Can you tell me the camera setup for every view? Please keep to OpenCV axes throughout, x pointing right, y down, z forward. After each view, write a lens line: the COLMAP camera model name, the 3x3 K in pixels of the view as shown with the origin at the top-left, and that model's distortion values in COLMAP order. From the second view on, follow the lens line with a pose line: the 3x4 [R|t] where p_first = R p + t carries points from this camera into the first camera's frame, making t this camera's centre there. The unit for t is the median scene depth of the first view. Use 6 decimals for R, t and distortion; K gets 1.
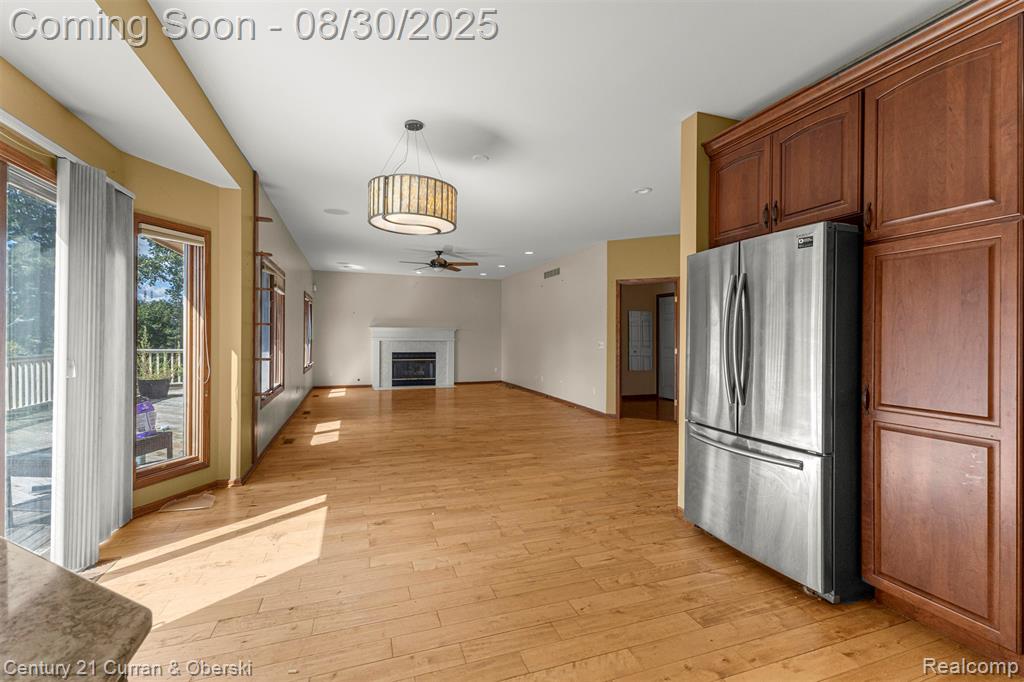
lens RADIAL K [[440.1, 0, 515.2], [0, 440.1, 333.9], [0, 0, 1]] dist [0.010317, -0.002352]
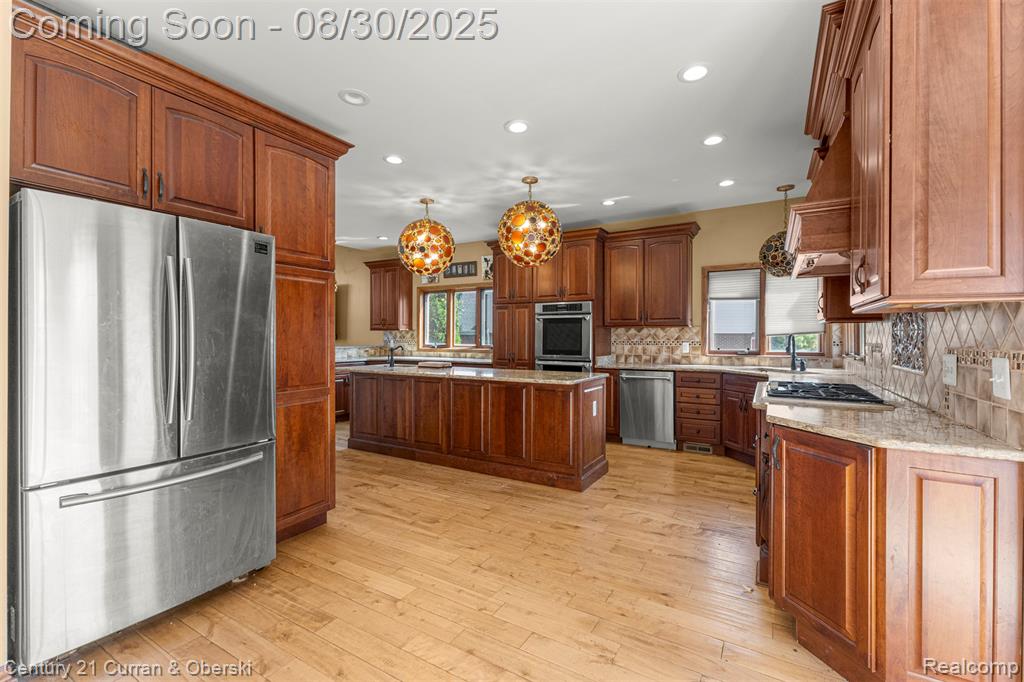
lens RADIAL K [[440.1, 0, 514.0], [0, 440.1, 336.3], [0, 0, 1]] dist [0.010317, -0.002352]
pose [[-0.637986, -0.003883, 0.770038, -0.178181], [-0.007615, 0.999970, -0.001267, 0.000658], [-0.770010, -0.006672, -0.637997, 0.377690]]
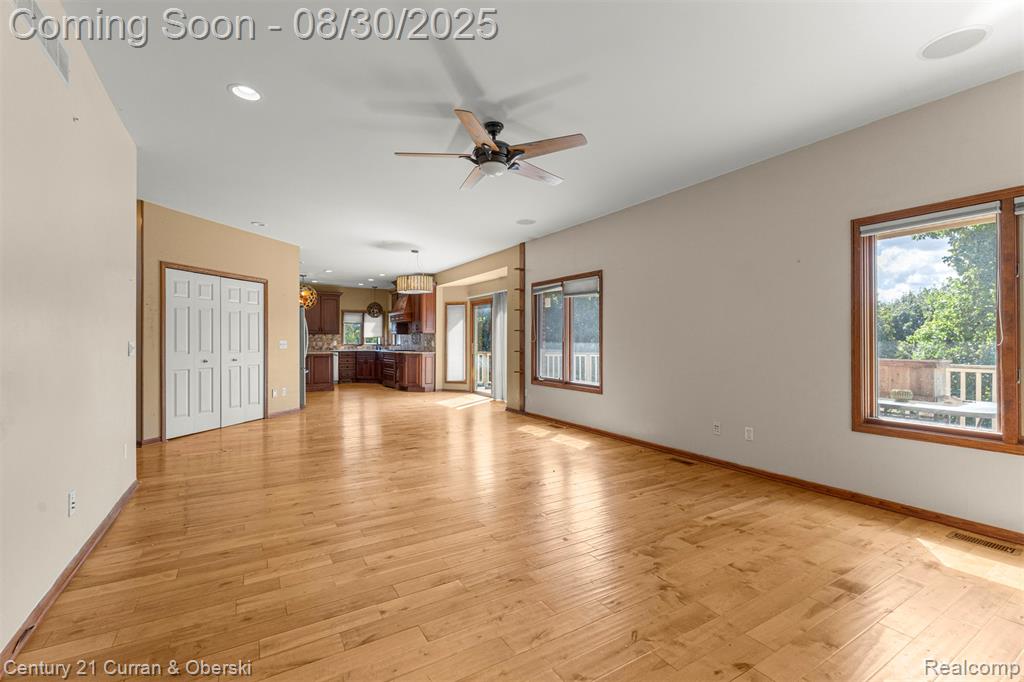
lens RADIAL K [[440.1, 0, 504.0], [0, 440.1, 334.5], [0, 0, 1]] dist [0.010317, -0.002352]
pose [[-0.980710, -0.008959, -0.195262, -0.104793], [-0.004940, 0.999766, -0.021061, 0.017902], [0.195405, -0.019690, -0.980525, 1.645876]]
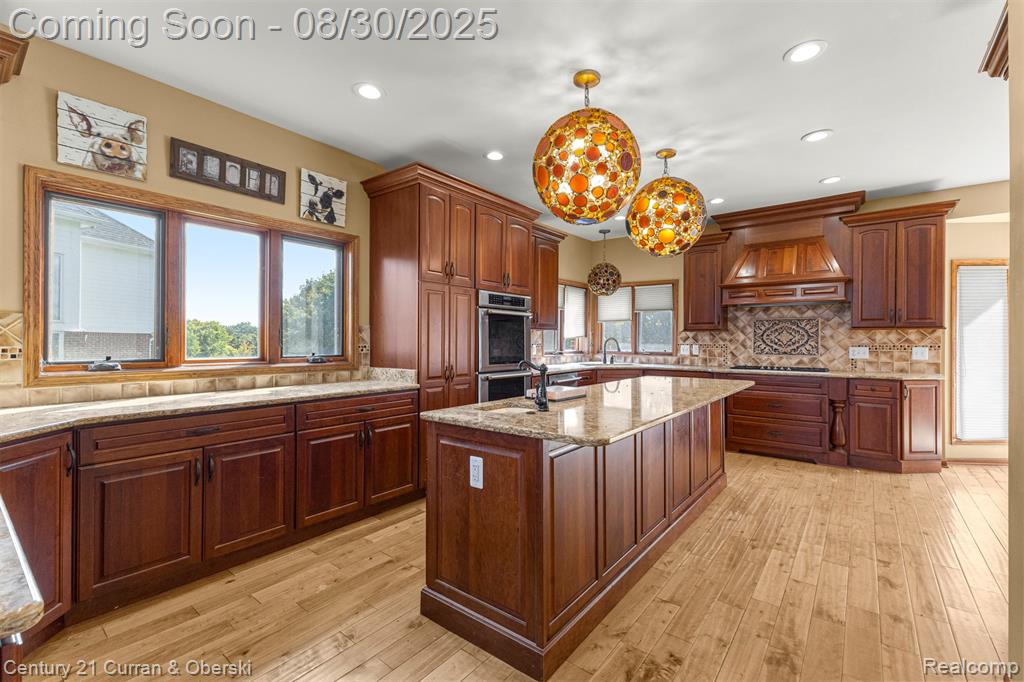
lens RADIAL K [[440.1, 0, 510.0], [0, 440.1, 339.2], [0, 0, 1]] dist [0.010317, -0.002352]
pose [[-0.854010, -0.008060, -0.520195, 0.715342], [-0.004257, 0.999955, -0.008505, 0.005248], [0.520240, -0.005049, -0.854005, 0.315281]]
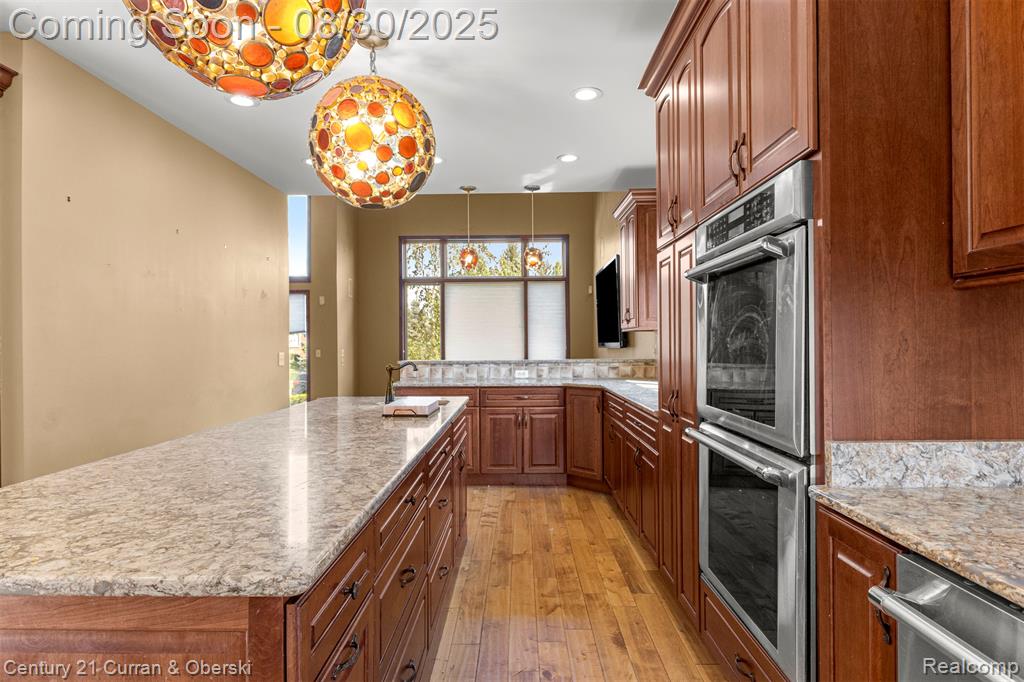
lens RADIAL K [[562.4, 0, 513.0], [0, 562.4, 340.8], [0, 0, 1]] dist [0.000964, -0.000096]
pose [[0.357858, -0.001187, 0.933775, 0.118222], [0.005011, 0.999987, -0.000649, 0.000070], [-0.933763, 0.004912, 0.357859, -0.212428]]
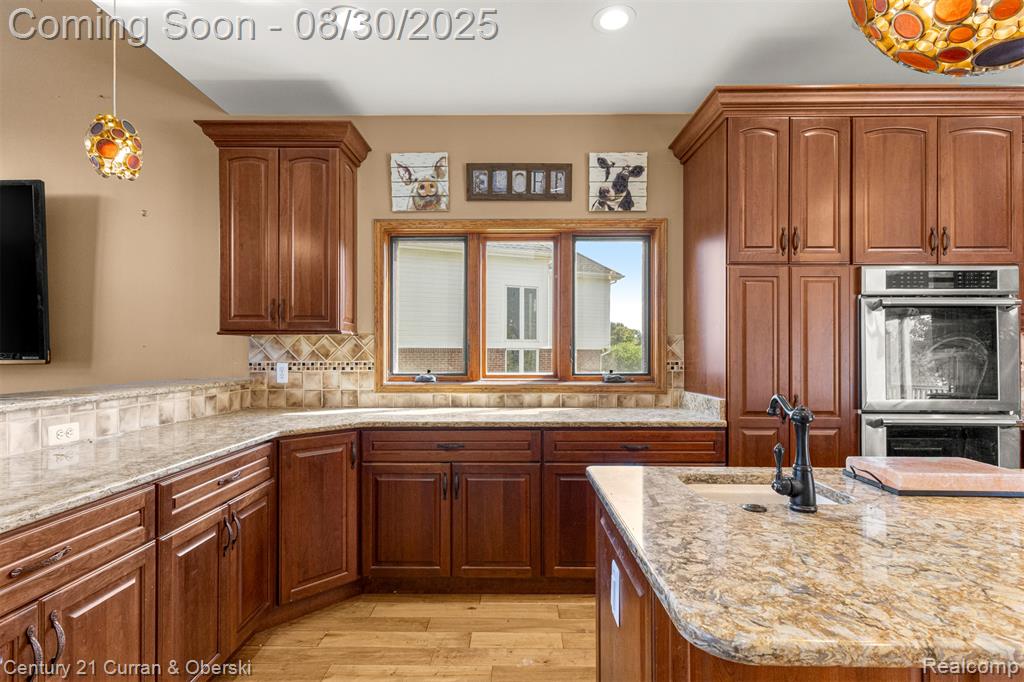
lens RADIAL K [[499.7, 0, 510.6], [0, 499.7, 351.8], [0, 0, 1]] dist [0.008360, 0.000035]
pose [[-0.934634, -0.001966, 0.355605, 0.562167], [-0.004848, 0.999962, -0.007213, 0.003813], [-0.355578, -0.008465, -0.934608, 0.245927]]
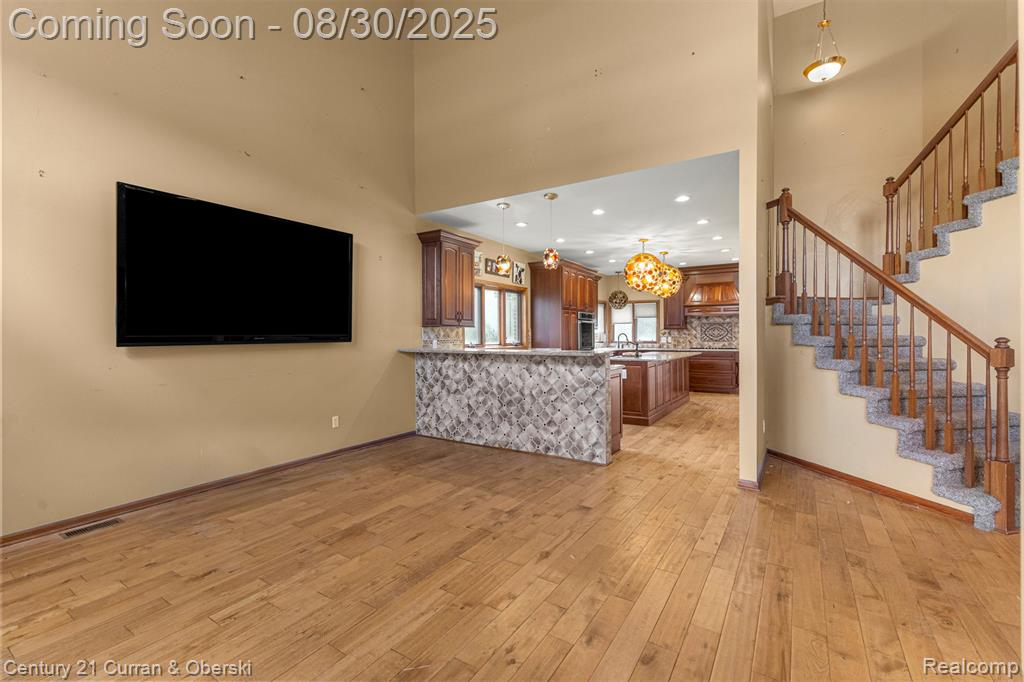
lens RADIAL K [[440.1, 0, 509.5], [0, 440.1, 339.6], [0, 0, 1]] dist [0.010317, -0.002352]
pose [[-0.798219, 0.006114, -0.602336, 1.342535], [0.006184, 0.999979, 0.001954, 0.010148], [0.602335, -0.002165, -0.798240, 0.666555]]
